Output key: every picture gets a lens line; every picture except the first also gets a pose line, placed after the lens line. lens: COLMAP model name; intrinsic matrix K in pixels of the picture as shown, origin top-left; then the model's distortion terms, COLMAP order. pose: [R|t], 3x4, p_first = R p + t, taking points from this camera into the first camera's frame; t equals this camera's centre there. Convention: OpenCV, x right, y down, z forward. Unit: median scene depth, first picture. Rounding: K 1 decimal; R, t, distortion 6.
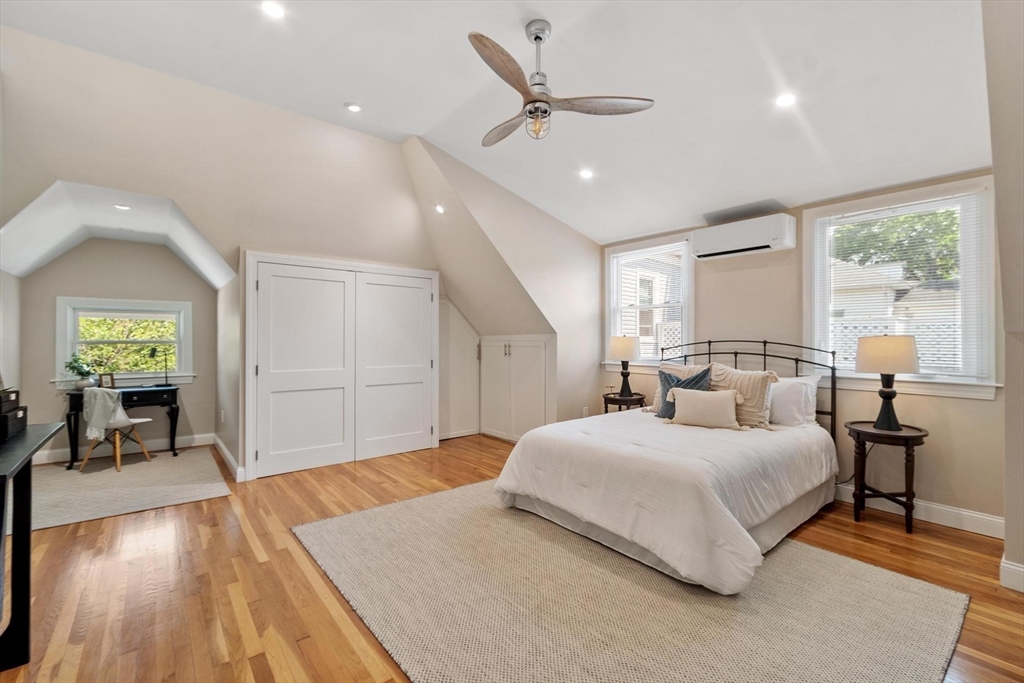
lens RADIAL K [[451.9, 0, 502.3], [0, 451.9, 337.0], [0, 0, 1]] dist [-0.004238, 0.001500]
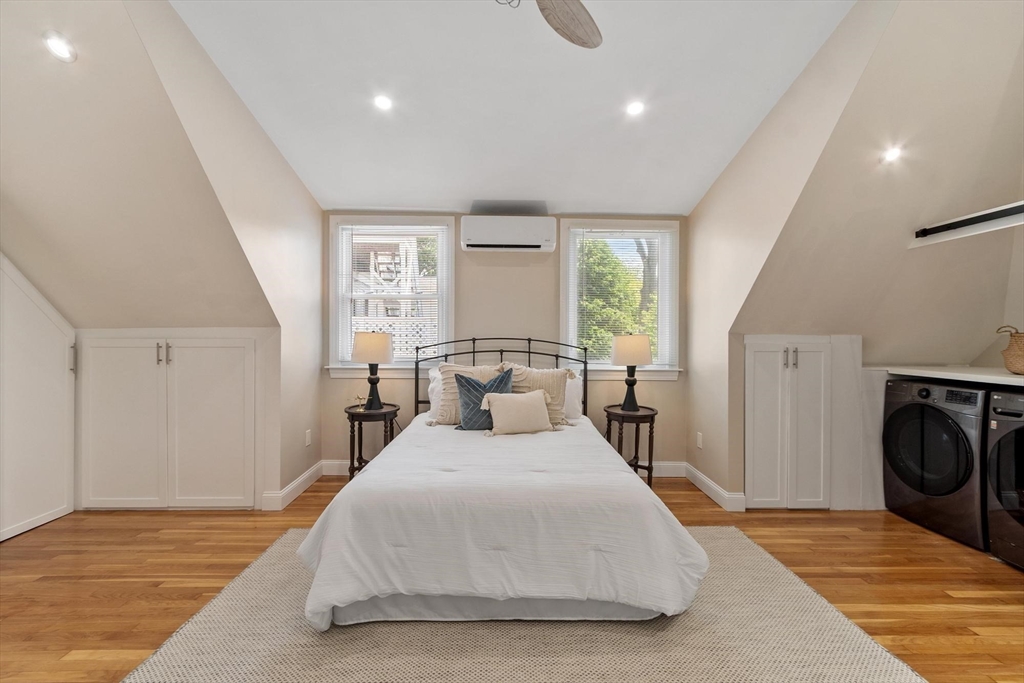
lens RADIAL K [[451.9, 0, 517.1], [0, 451.9, 337.4], [0, 0, 1]] dist [-0.004238, 0.001500]
pose [[0.596768, 0.002592, 0.802410, -0.285382], [-0.008545, 0.999959, 0.003125, 0.003498], [-0.802368, -0.008721, 0.596765, 0.454683]]
